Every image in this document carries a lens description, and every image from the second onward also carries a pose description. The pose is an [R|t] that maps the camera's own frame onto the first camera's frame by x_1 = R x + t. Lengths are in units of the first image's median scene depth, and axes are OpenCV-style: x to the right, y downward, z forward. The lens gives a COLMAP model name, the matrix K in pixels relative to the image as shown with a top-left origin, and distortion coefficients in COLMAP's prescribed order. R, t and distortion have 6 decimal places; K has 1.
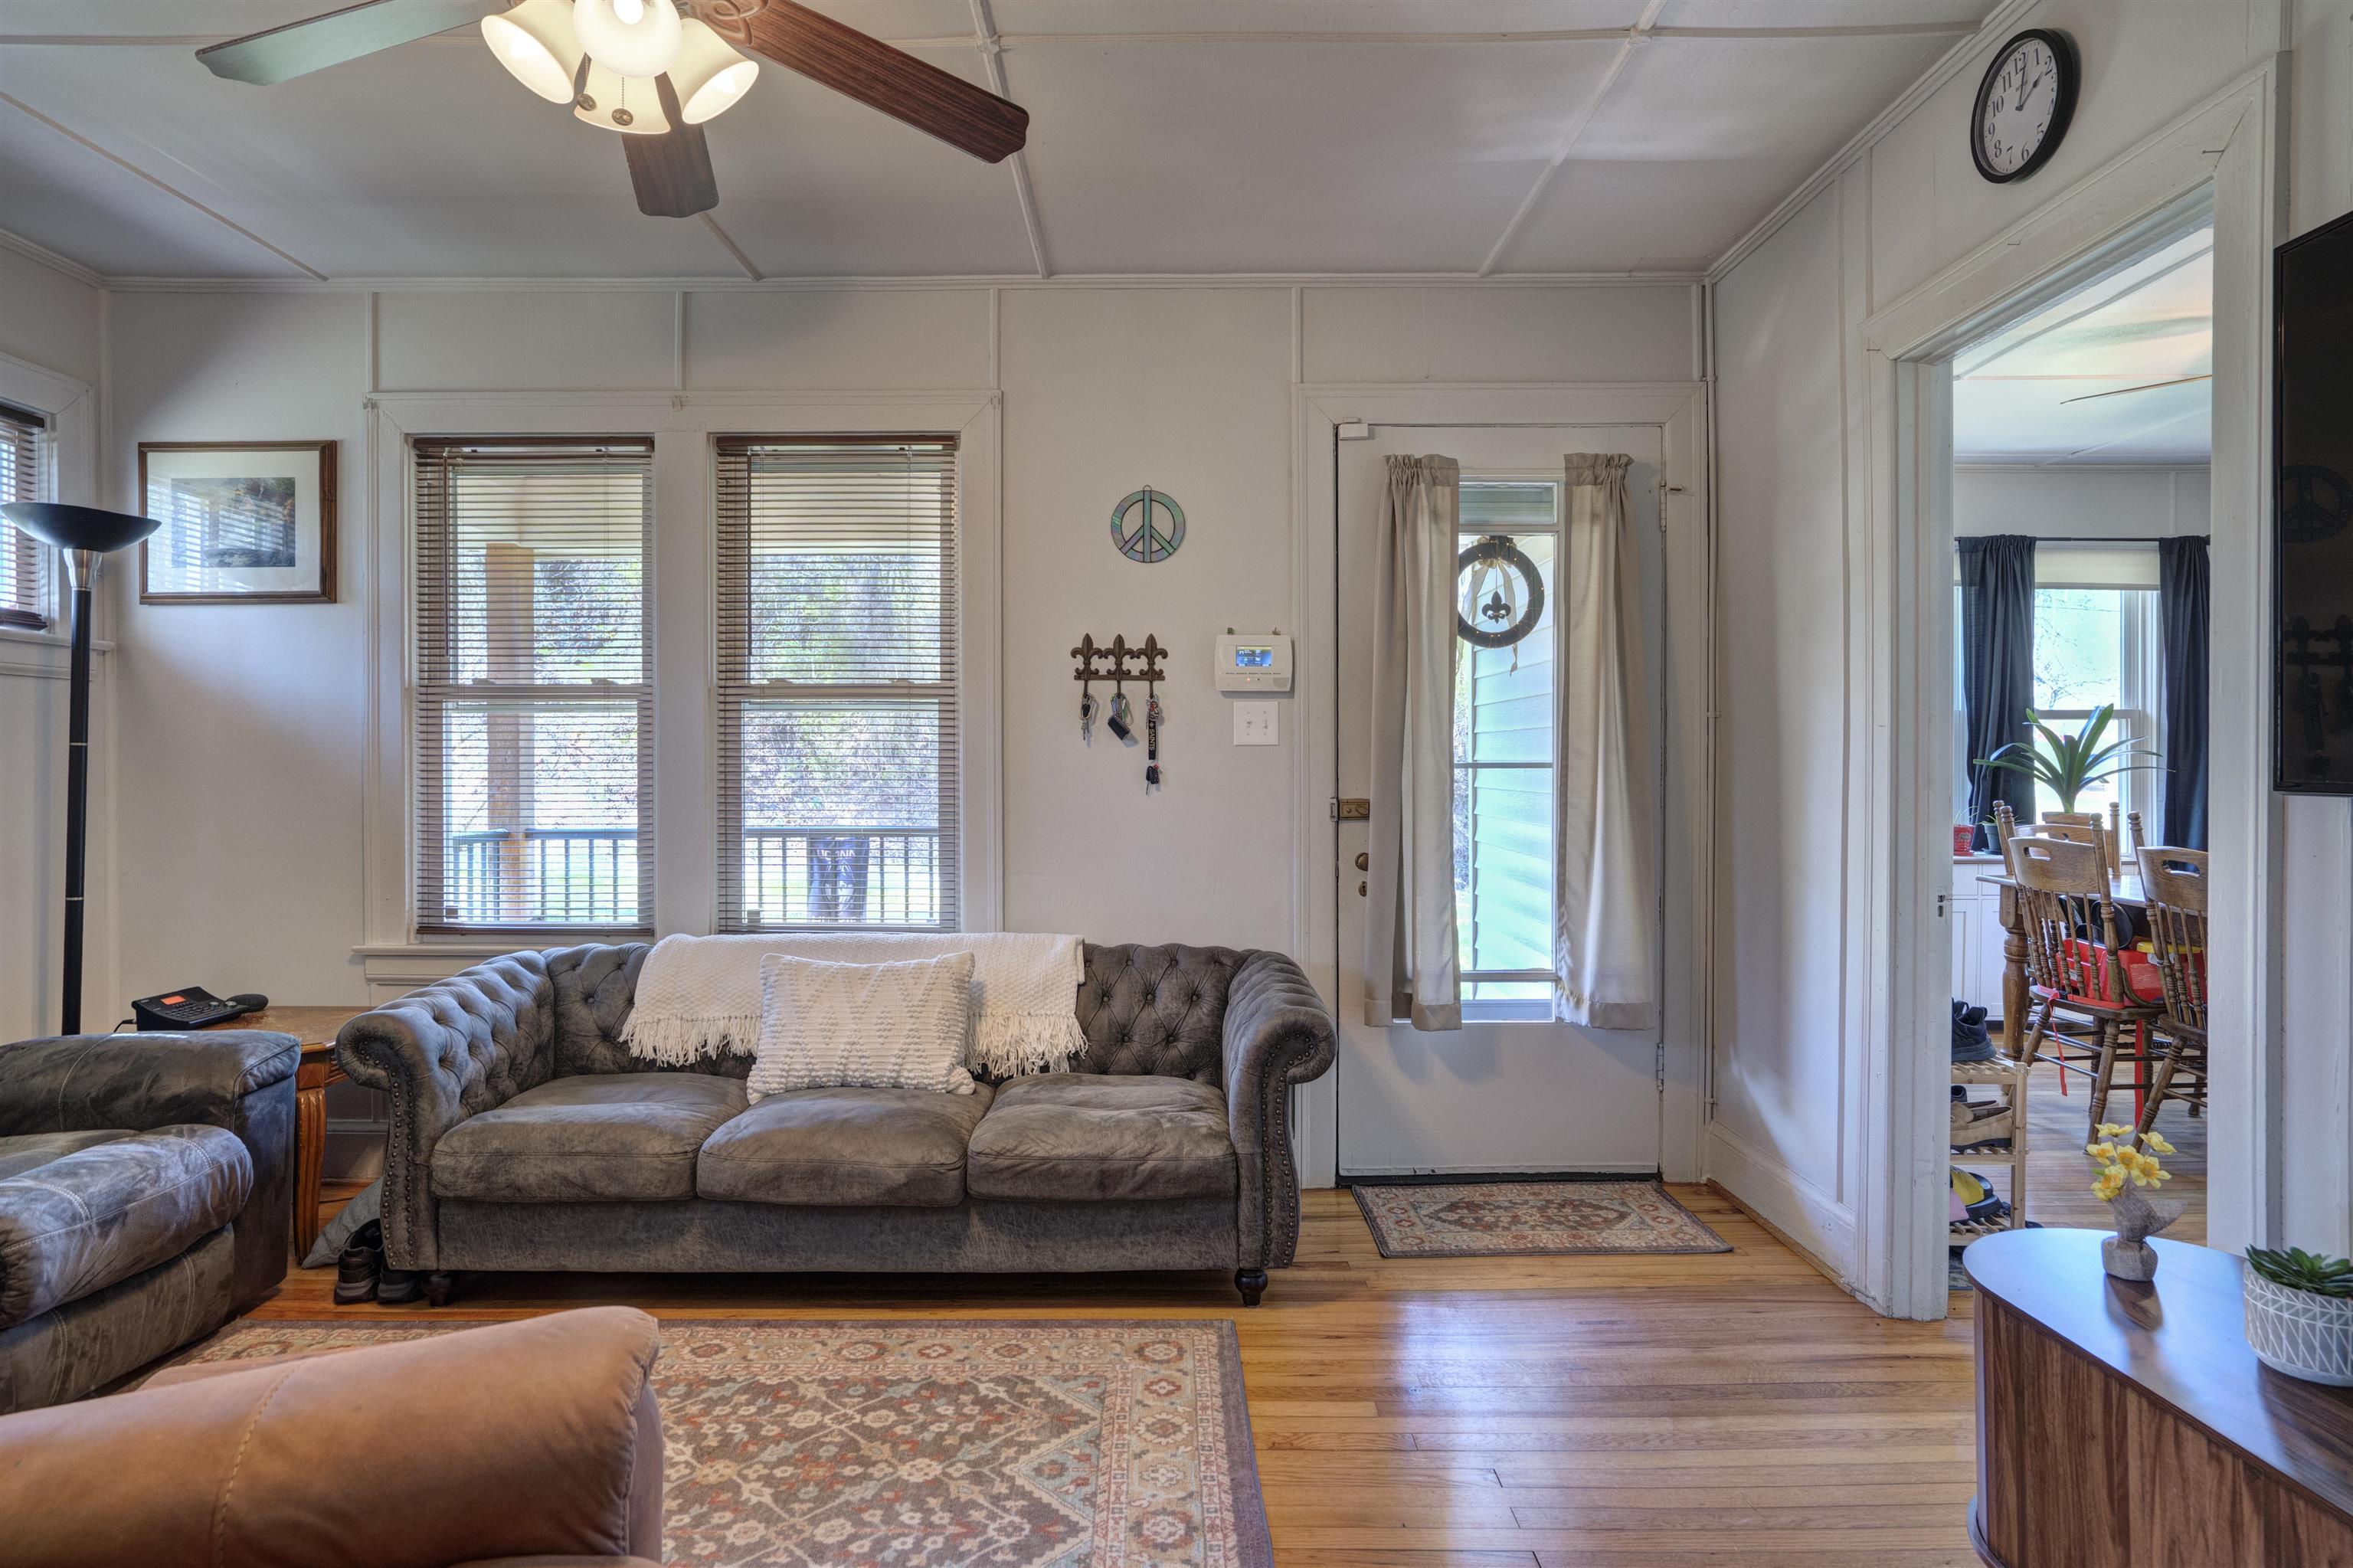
lens RADIAL K [[1276.1, 0, 1175.9], [0, 1276.1, 772.9], [0, 0, 1]] dist [-0.008378, -0.001001]
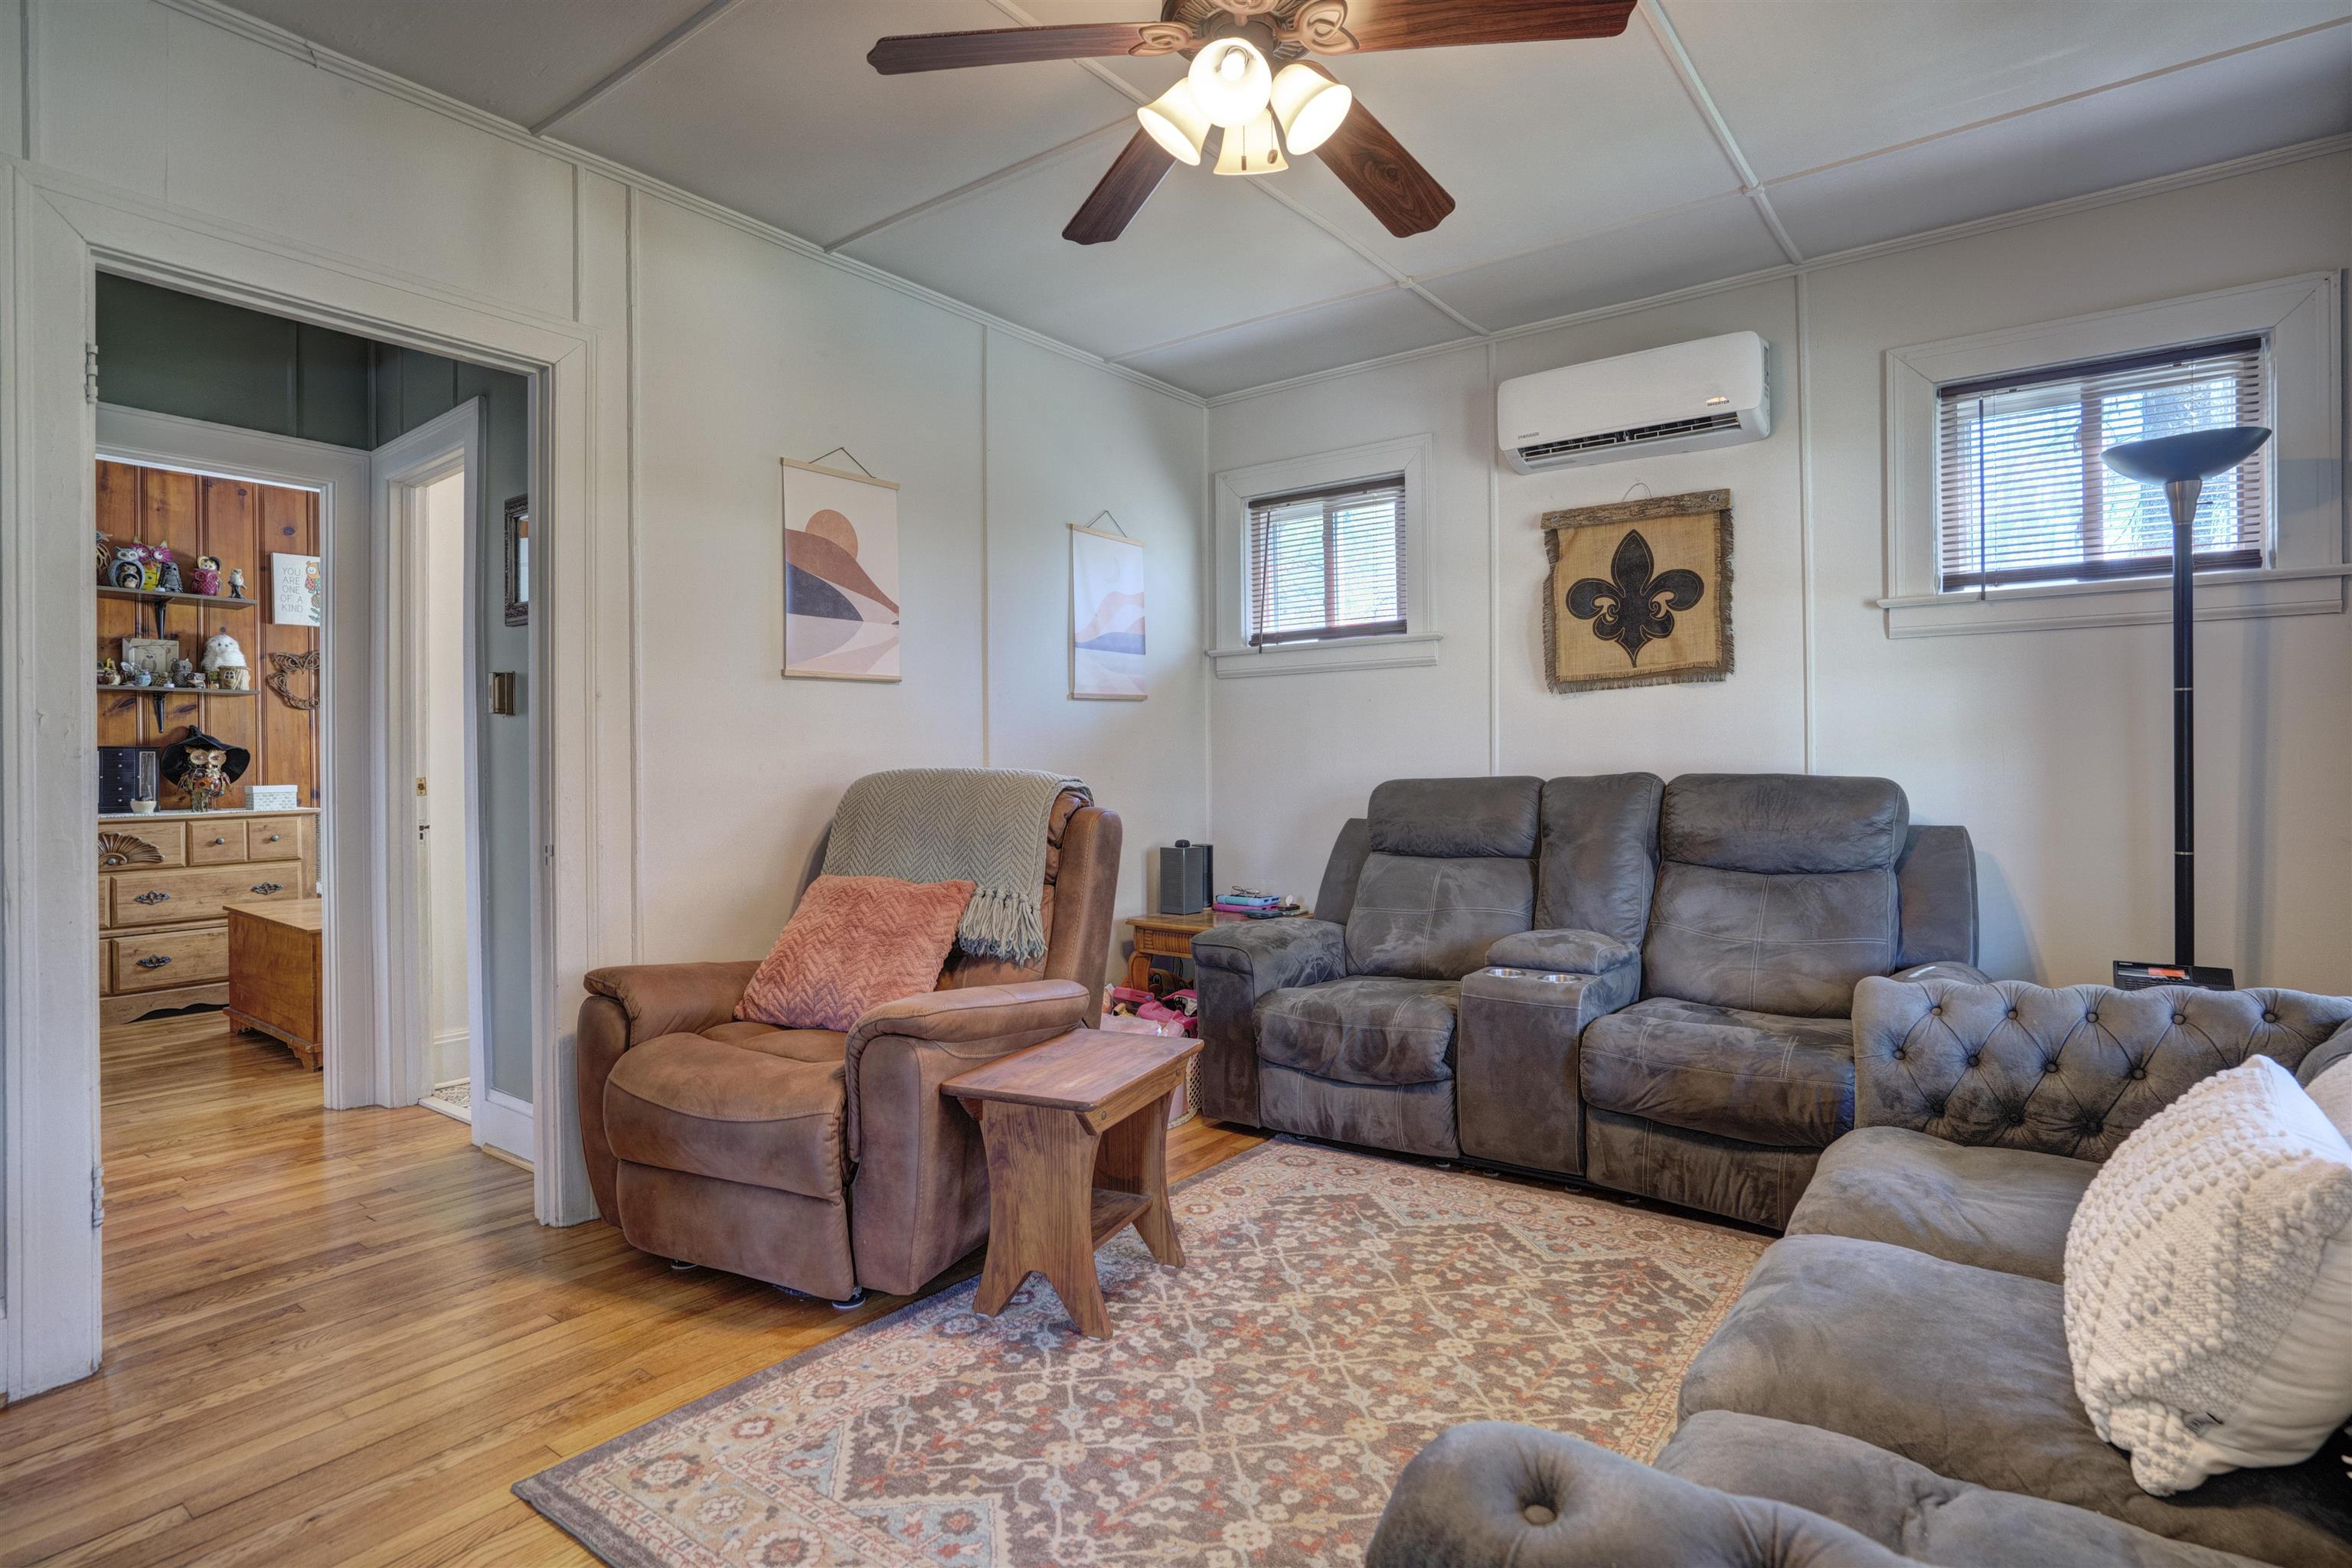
lens RADIAL K [[1201.7, 0, 1165.3], [0, 1201.7, 771.8], [0, 0, 1]] dist [-0.045229, 0.015189]
pose [[-0.611306, 0.009841, -0.791333, 0.359376], [0.002751, 0.999943, 0.010311, 0.033804], [0.791390, 0.004126, -0.611298, 1.171578]]
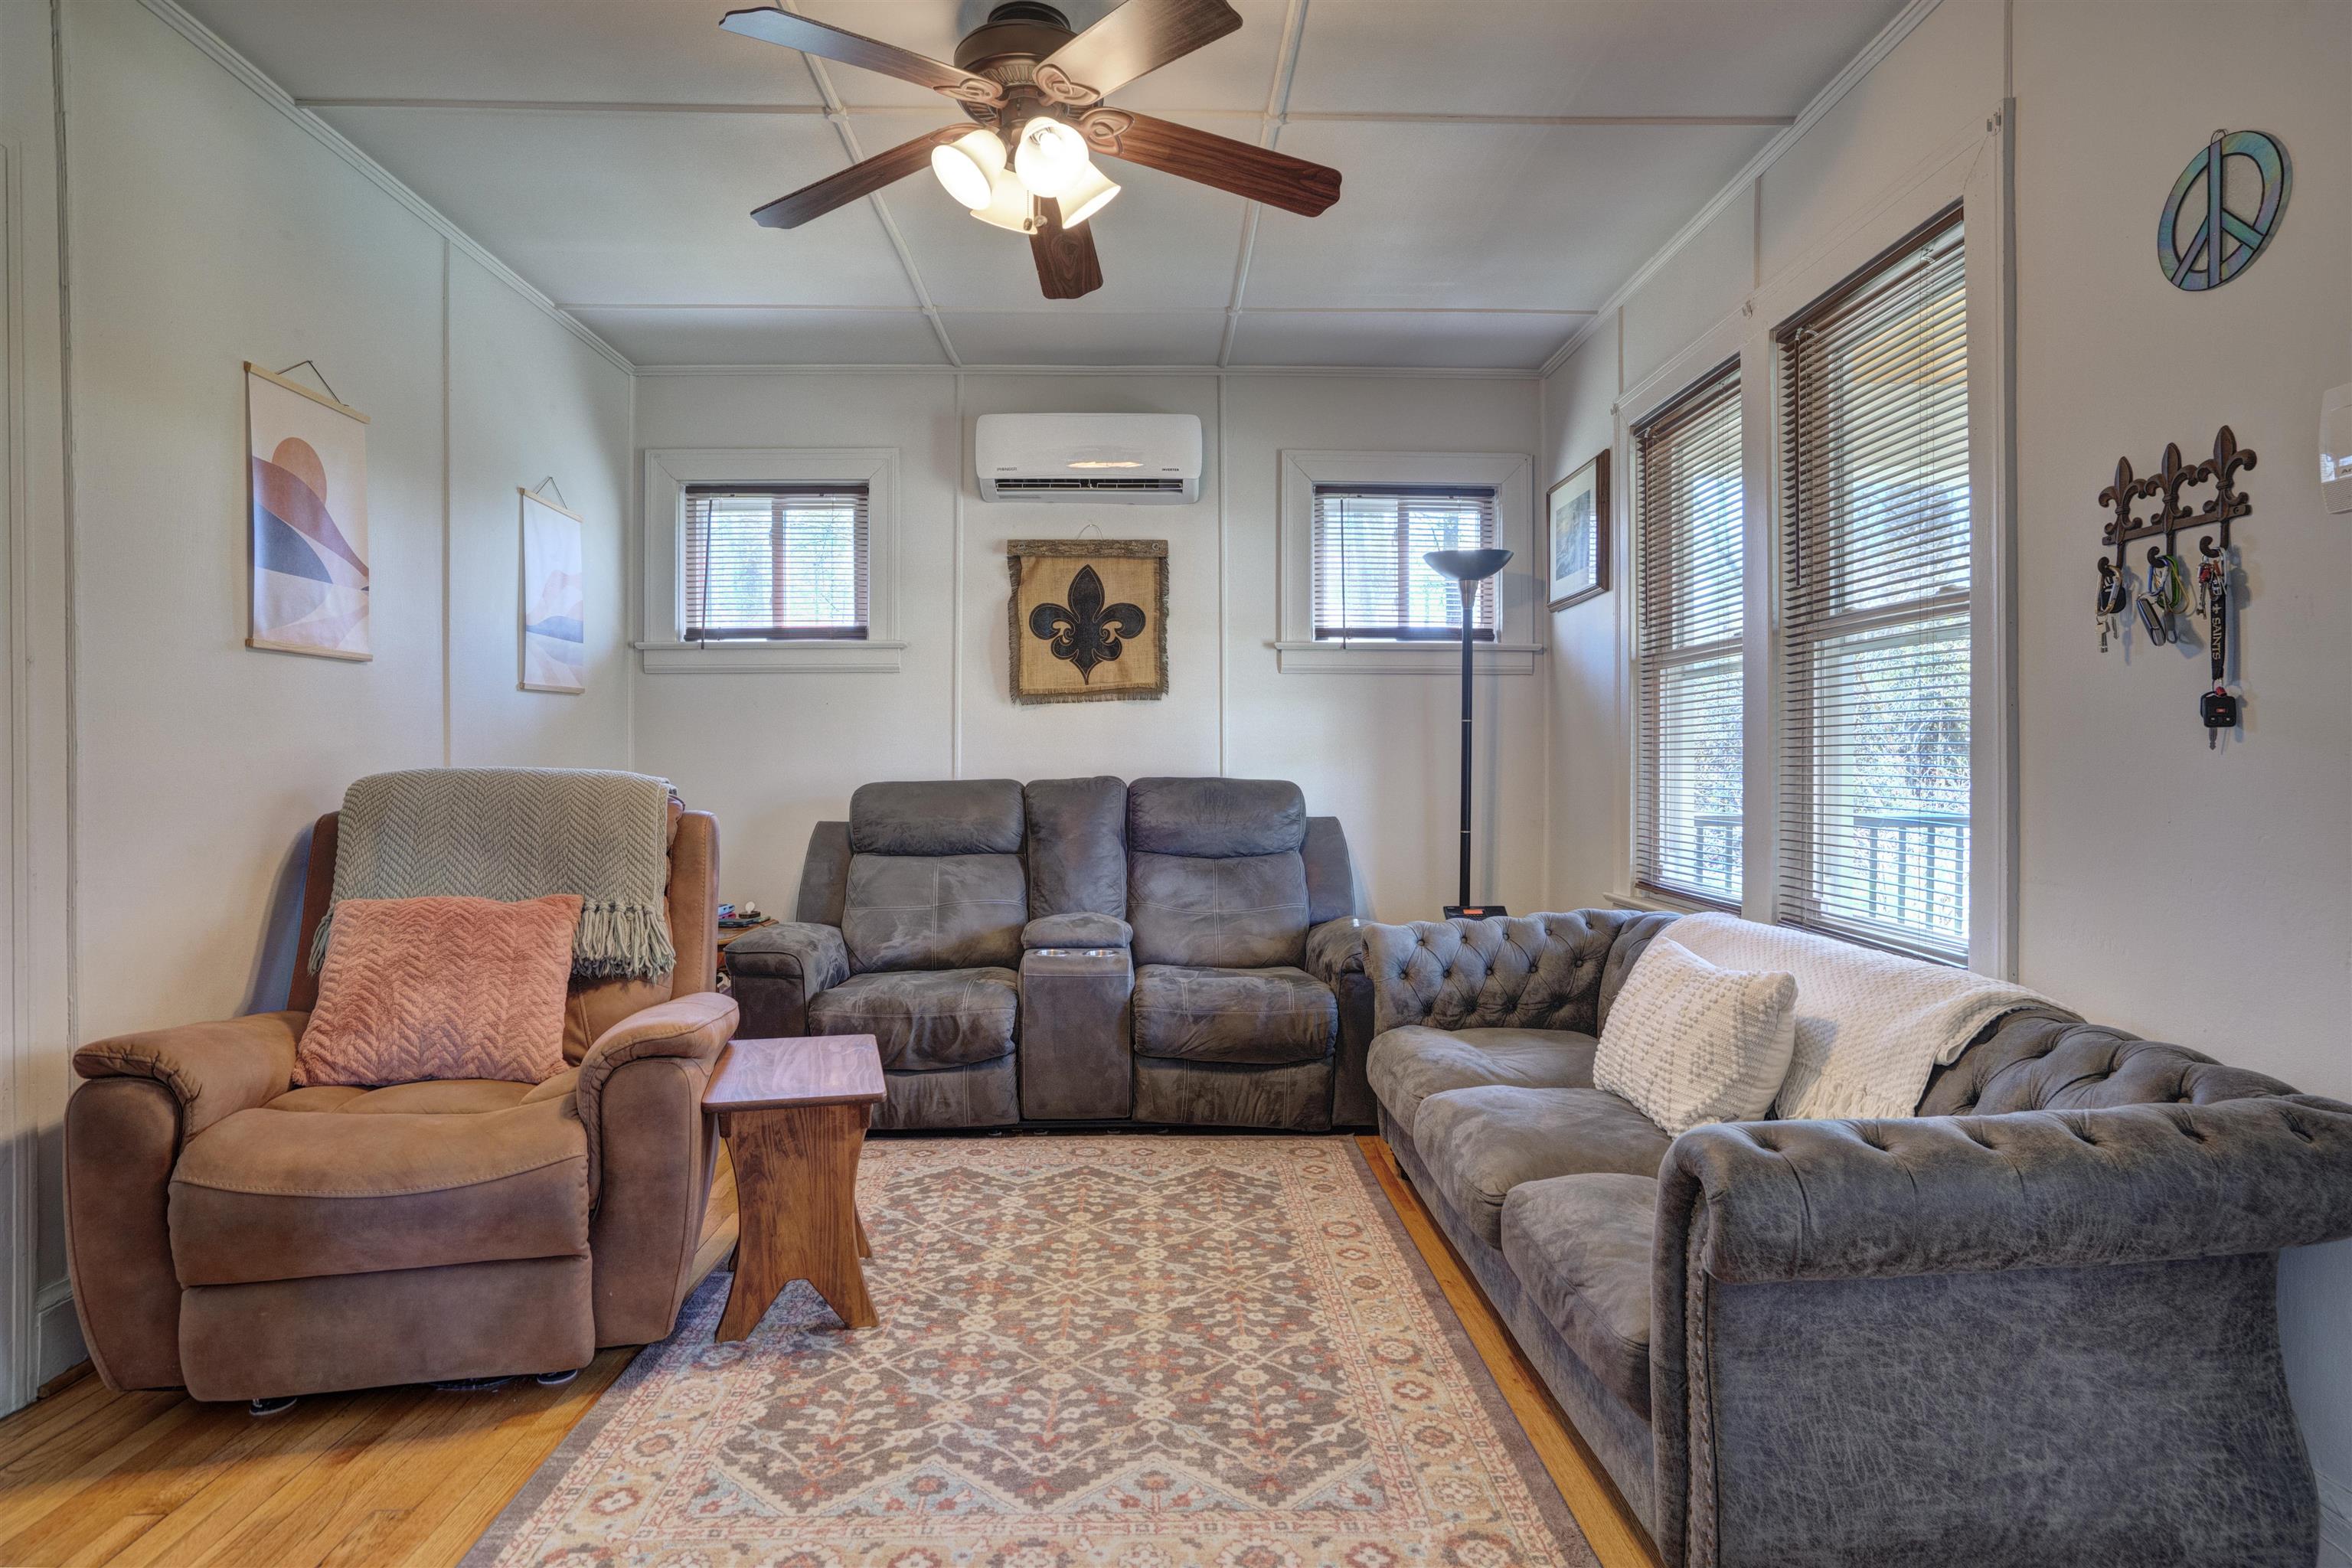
lens RADIAL K [[1261.6, 0, 1177.9], [0, 1261.6, 782.8], [0, 0, 1]] dist [-0.041637, 0.017401]
pose [[0.025508, 0.012234, -0.999600, 0.633306], [-0.007019, 0.999903, 0.012059, 0.037927], [0.999650, 0.006708, 0.025592, 0.812754]]
